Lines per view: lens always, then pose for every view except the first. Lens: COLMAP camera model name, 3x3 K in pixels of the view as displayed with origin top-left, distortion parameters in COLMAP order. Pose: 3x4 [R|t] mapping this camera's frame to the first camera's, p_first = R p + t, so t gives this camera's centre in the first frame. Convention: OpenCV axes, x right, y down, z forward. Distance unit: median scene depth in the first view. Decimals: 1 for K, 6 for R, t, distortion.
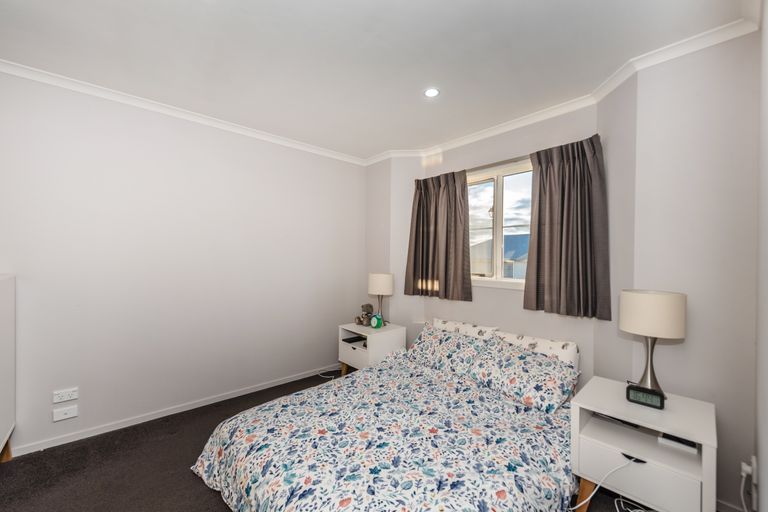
lens RADIAL K [[317.3, 0, 384.0], [0, 317.3, 256.0], [0, 0, 1]] dist [0.001434, 0.000104]
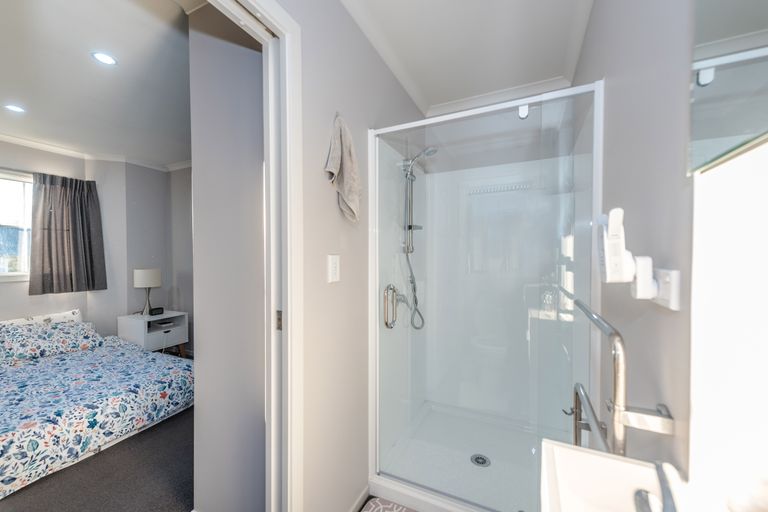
lens RADIAL K [[309.4, 0, 380.1], [0, 309.4, 257.3], [0, 0, 1]] dist [0.010871, -0.000010]
pose [[-0.382466, -0.020313, 0.923746, -1.320718], [0.002551, 0.999731, 0.023040, -0.008189], [-0.923966, 0.011168, -0.382312, 0.219989]]
